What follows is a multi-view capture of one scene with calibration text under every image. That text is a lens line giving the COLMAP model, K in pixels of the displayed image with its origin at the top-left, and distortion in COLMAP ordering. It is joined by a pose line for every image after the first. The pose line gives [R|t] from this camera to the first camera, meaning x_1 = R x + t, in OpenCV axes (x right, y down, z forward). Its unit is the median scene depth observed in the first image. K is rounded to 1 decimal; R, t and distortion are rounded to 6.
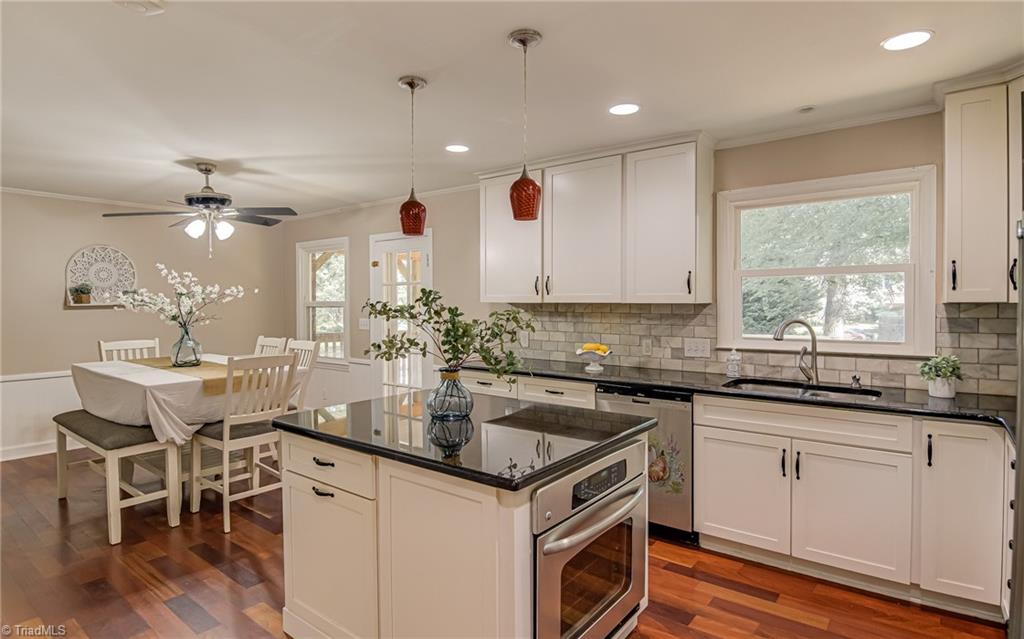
lens RADIAL K [[541.4, 0, 513.4], [0, 541.4, 305.4], [0, 0, 1]] dist [0.001360, -0.015114]
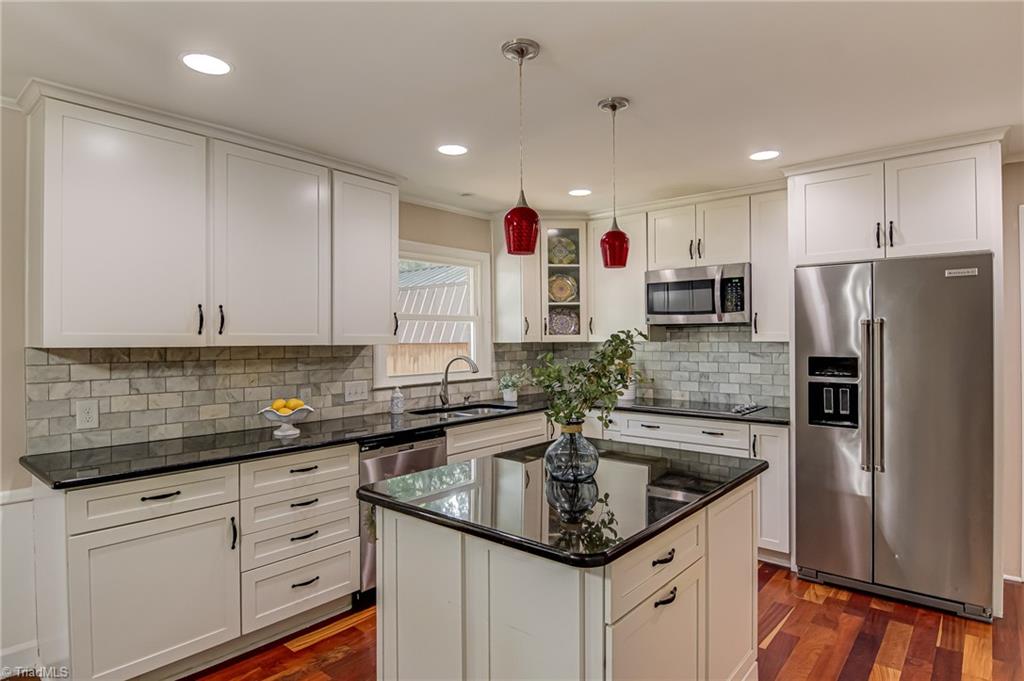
lens RADIAL K [[566.2, 0, 512.0], [0, 566.2, 340.5], [0, 0, 1]] dist [0.001545, -0.000112]
pose [[0.045974, 0.000242, 0.998943, -0.746098], [0.014381, 0.999896, -0.000904, -0.007622], [-0.998839, 0.014407, 0.045966, 0.766364]]
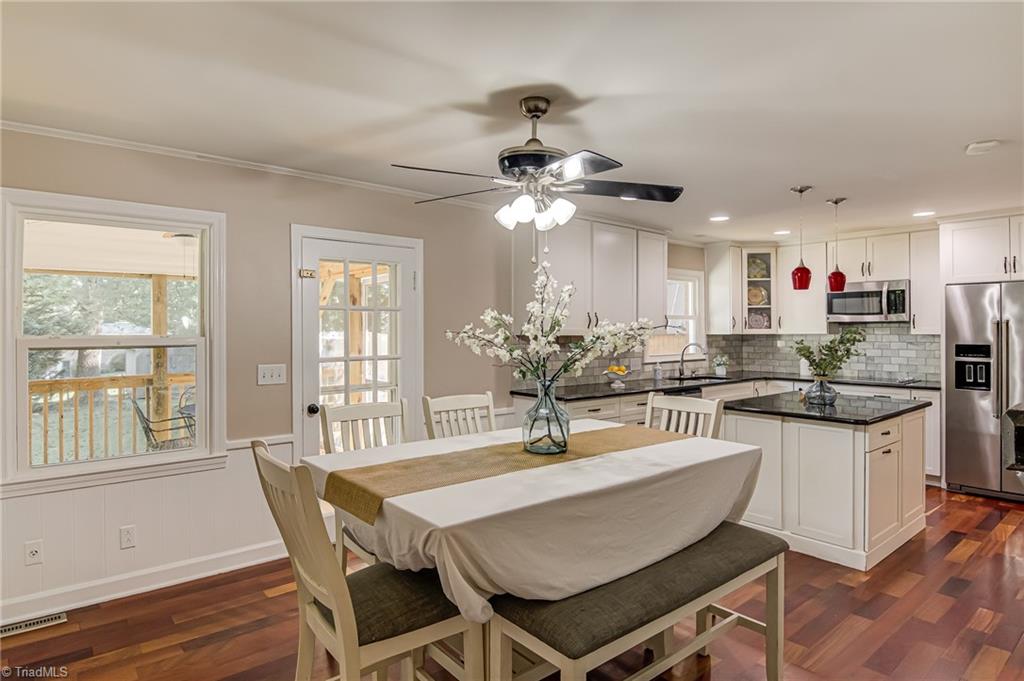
lens RADIAL K [[569.8, 0, 507.2], [0, 569.8, 329.2], [0, 0, 1]] dist [0.001345, -0.011427]
pose [[0.218396, 0.006406, 0.975839, -1.485381], [0.009590, 0.999916, -0.008710, -0.011409], [-0.975813, 0.011260, 0.218316, 1.136096]]
